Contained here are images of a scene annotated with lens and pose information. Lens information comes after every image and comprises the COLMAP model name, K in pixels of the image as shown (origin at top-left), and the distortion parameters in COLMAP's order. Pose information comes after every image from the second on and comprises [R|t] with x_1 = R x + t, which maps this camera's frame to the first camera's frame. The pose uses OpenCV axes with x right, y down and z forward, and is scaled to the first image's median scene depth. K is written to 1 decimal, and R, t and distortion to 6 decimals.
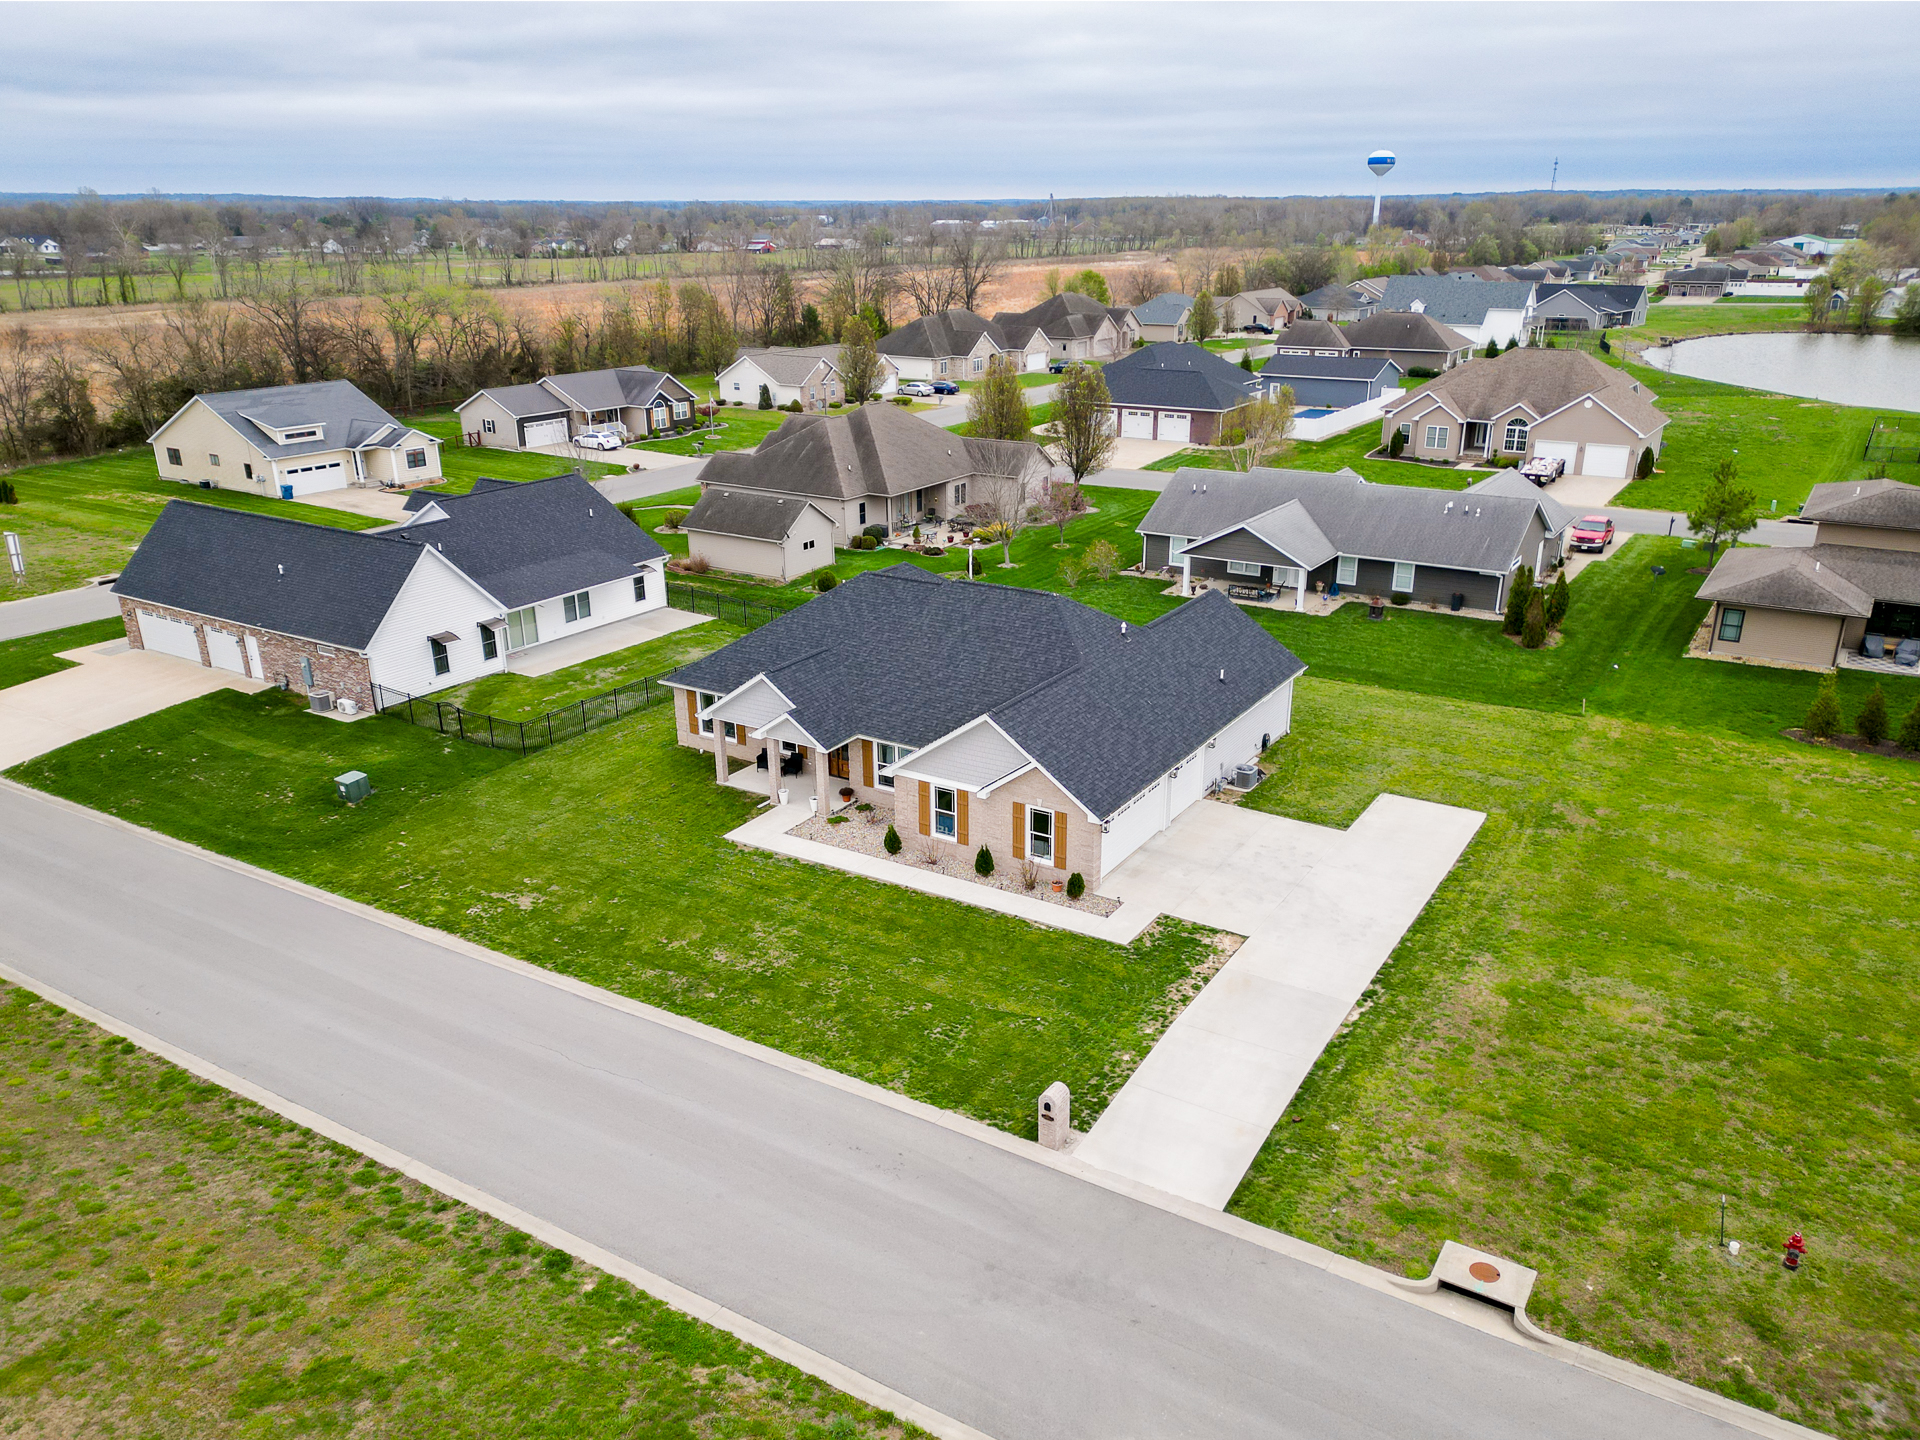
lens RADIAL K [[1419.5, 0, 968.2], [0, 1419.5, 762.1], [0, 0, 1]] dist [0.080337, -0.080506]
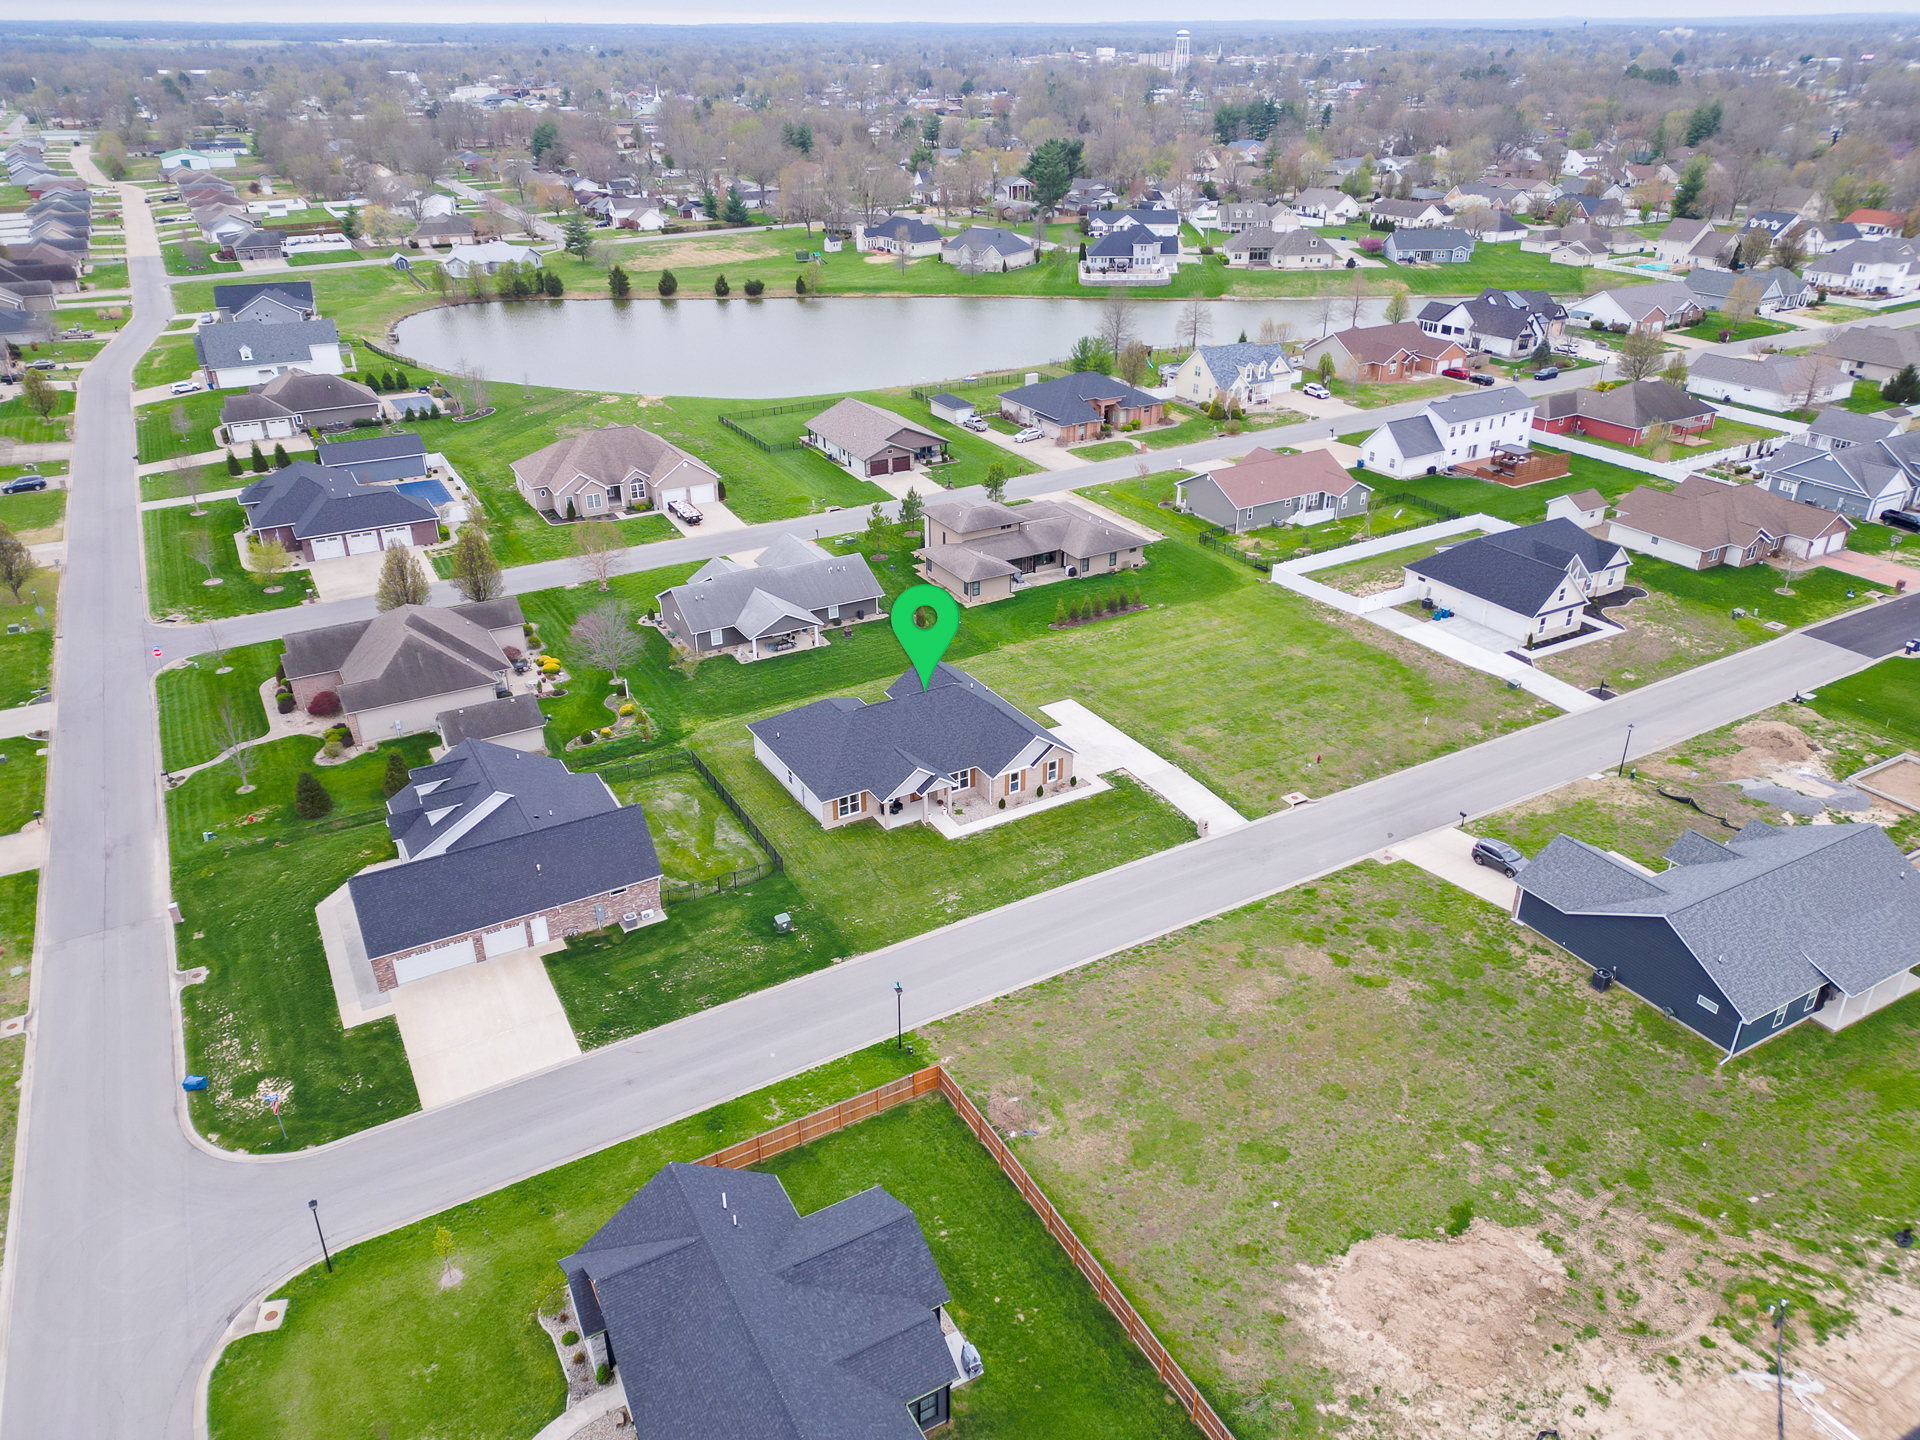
lens RADIAL K [[1335.9, 0, 960.0], [0, 1335.9, 720.0], [0, 0, 1]] dist [0.064721, -0.057139]
pose [[0.474018, -0.395209, 0.786840, -1.774998], [0.321050, 0.909669, 0.263493, -0.677104], [-0.819899, 0.127714, 0.558081, -0.198266]]
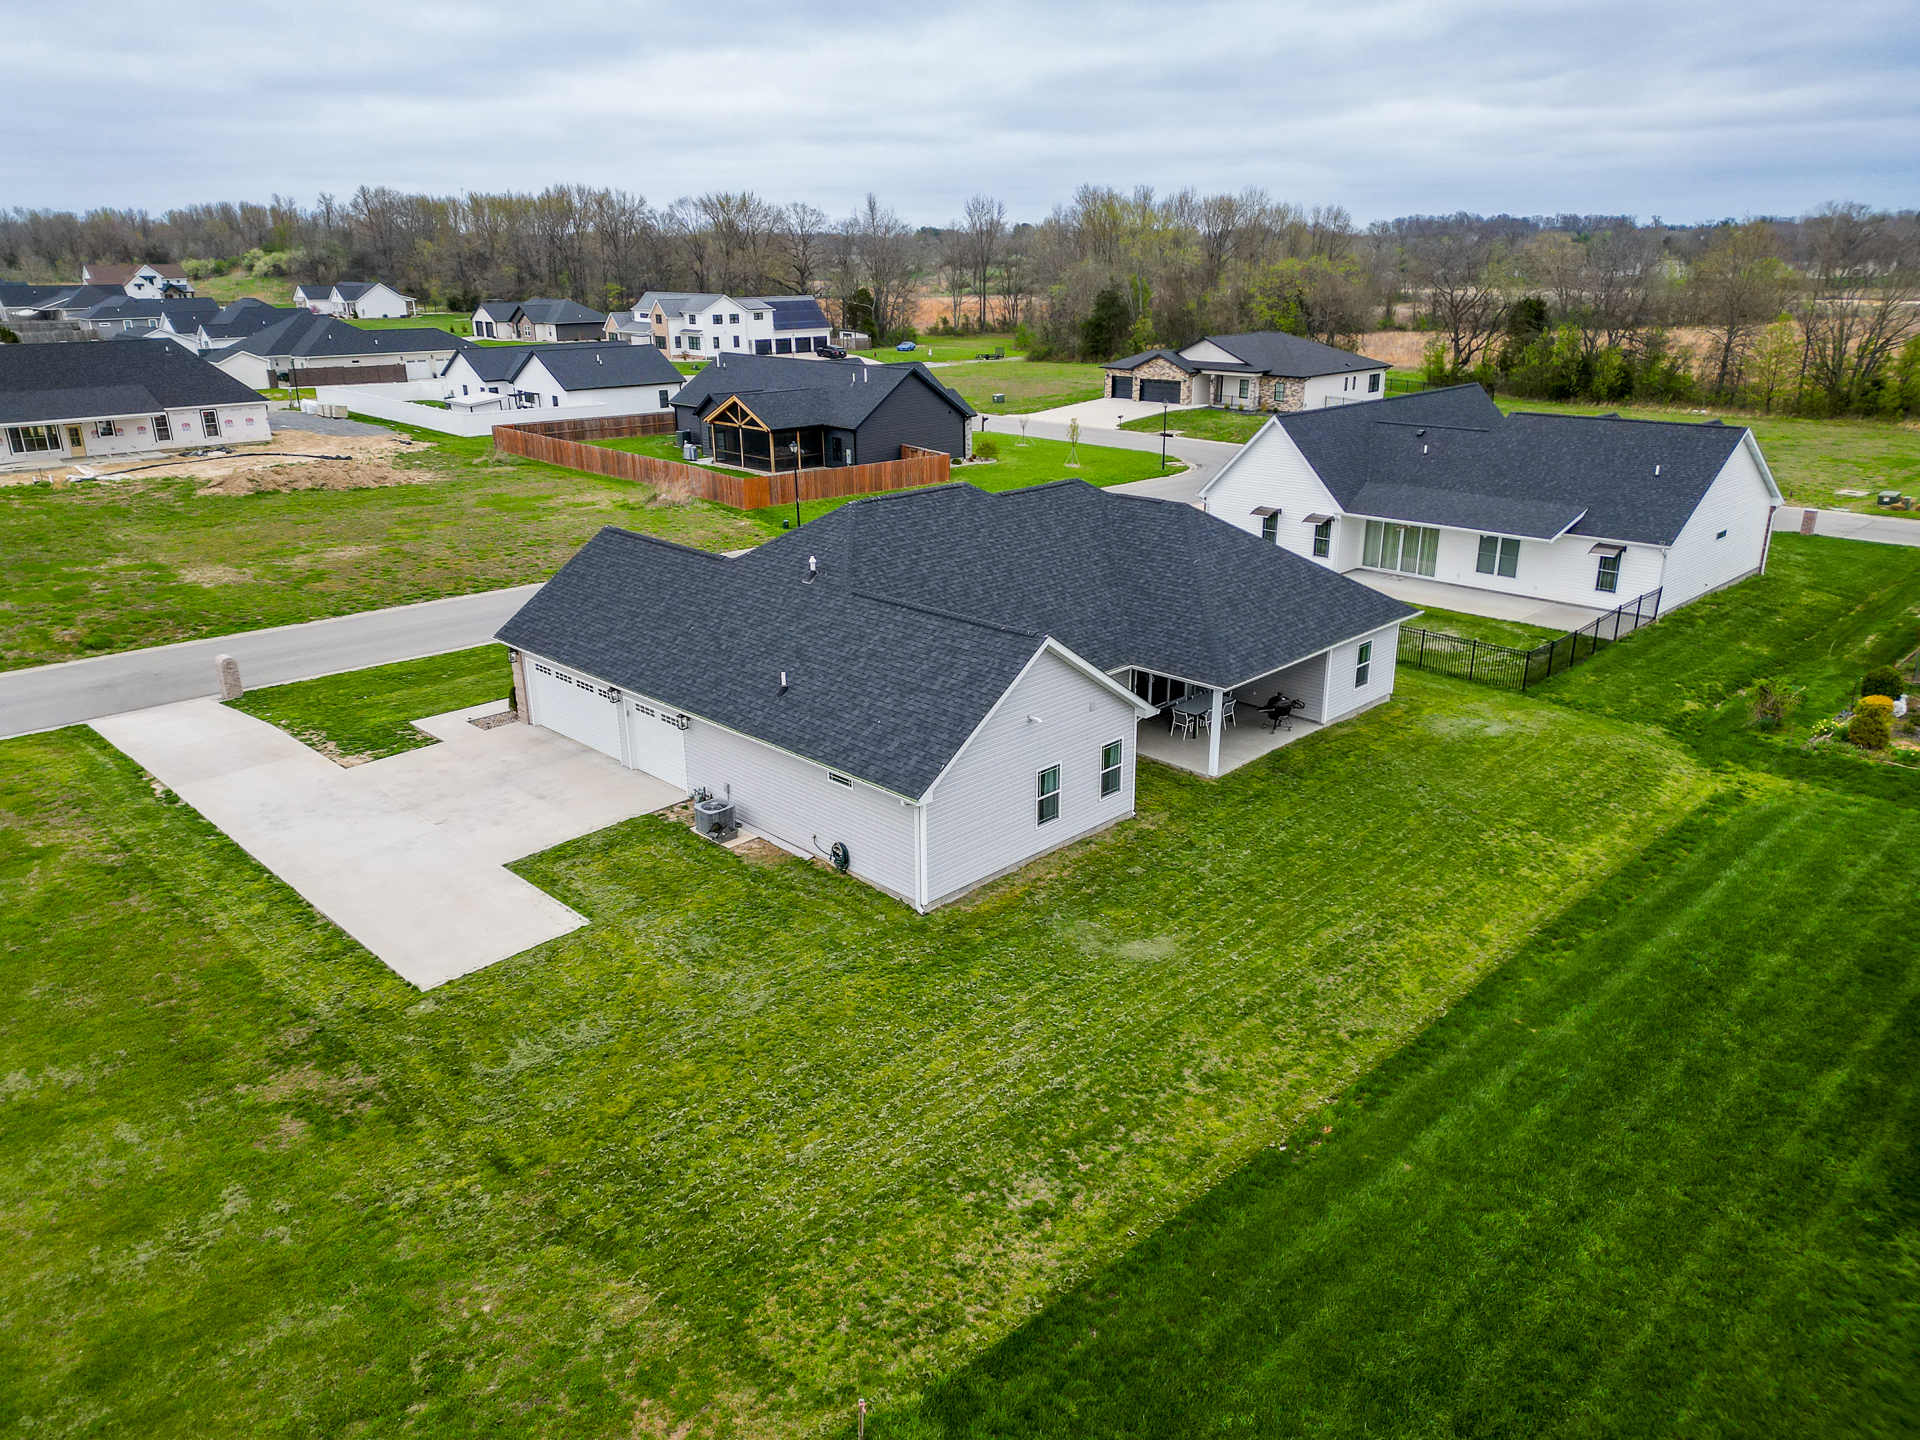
lens RADIAL K [[1356.0, 0, 978.1], [0, 1356.0, 687.6], [0, 0, 1]] dist [0.047667, -0.005127]
pose [[-0.226015, 0.306600, -0.924615, 0.815465], [-0.342871, 0.863398, 0.370113, -0.353957], [0.911788, 0.400675, -0.090017, 1.275424]]
